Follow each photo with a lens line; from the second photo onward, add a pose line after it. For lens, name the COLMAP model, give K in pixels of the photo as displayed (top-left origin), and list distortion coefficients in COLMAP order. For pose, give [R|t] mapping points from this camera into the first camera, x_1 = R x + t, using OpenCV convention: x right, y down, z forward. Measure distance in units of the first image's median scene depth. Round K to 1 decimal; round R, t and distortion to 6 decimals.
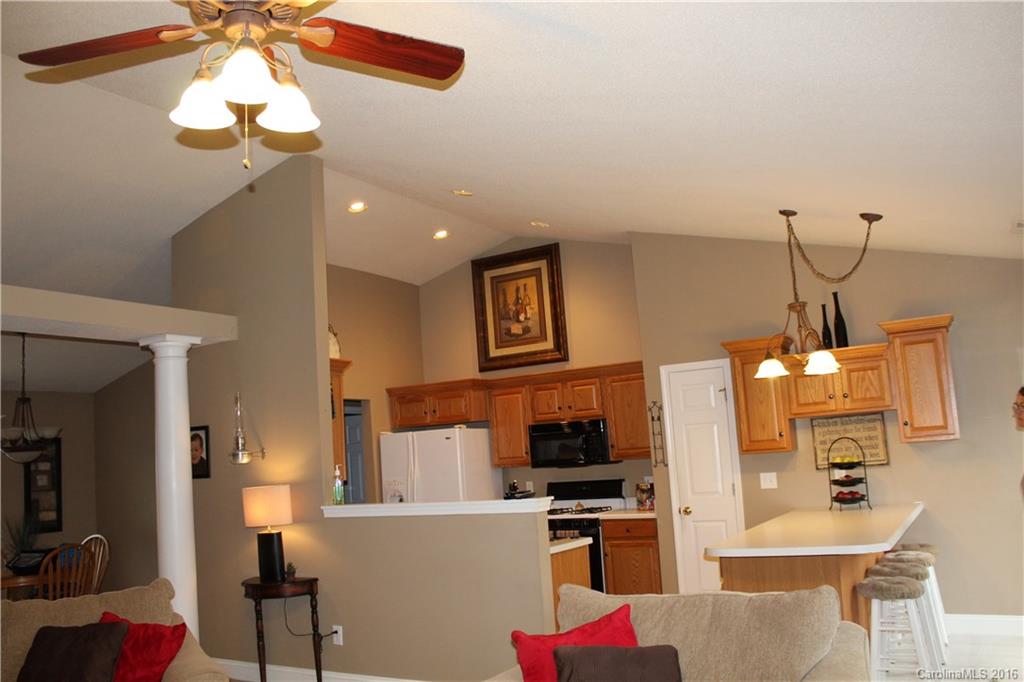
lens RADIAL K [[853.8, 0, 512.0], [0, 853.8, 341.0], [0, 0, 1]] dist [-0.165738, 0.134476]
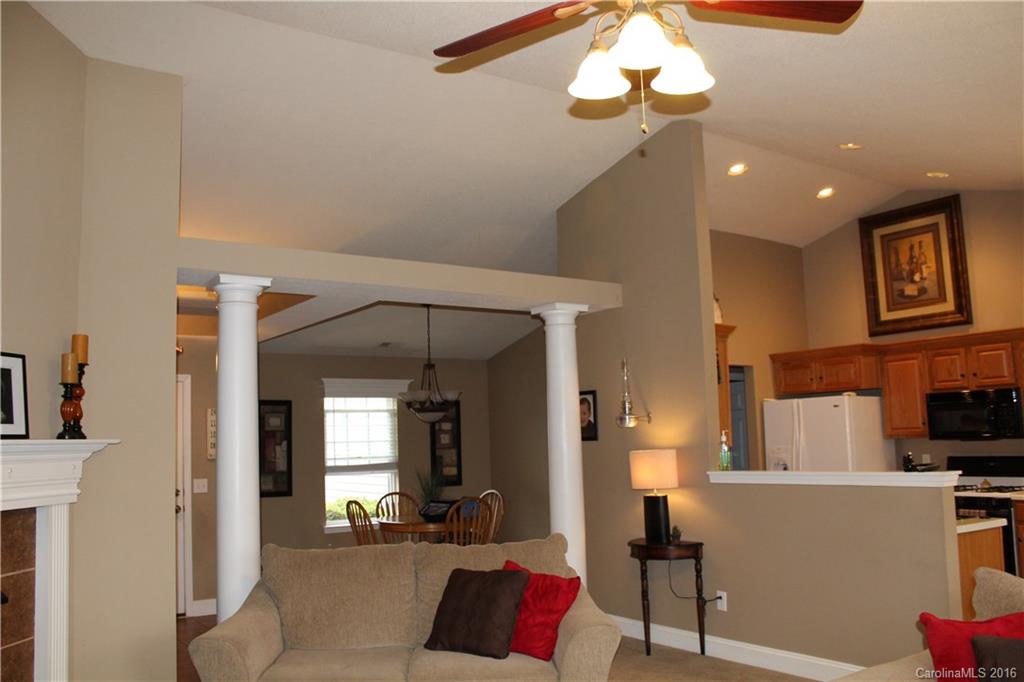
lens RADIAL K [[853.8, 0, 512.0], [0, 853.8, 341.0], [0, 0, 1]] dist [-0.165738, 0.134476]
pose [[0.907501, -0.004721, -0.420023, -0.013618], [0.020806, 0.999215, 0.033722, 0.002368], [0.419534, -0.039342, 0.906887, 0.000030]]
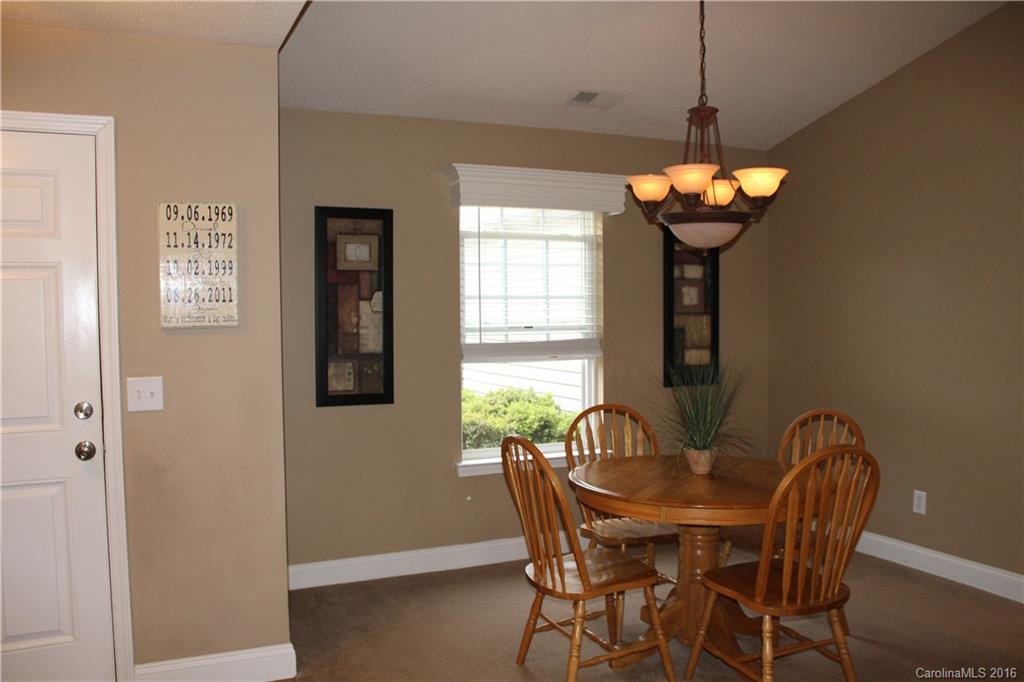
lens RADIAL K [[853.8, 0, 512.0], [0, 853.8, 341.0], [0, 0, 1]] dist [-0.165738, 0.134476]
pose [[0.814915, 0.088225, -0.572826, -0.536421], [0.022908, 0.982671, 0.183938, 0.143821], [0.579128, -0.163016, 0.798772, 0.717934]]
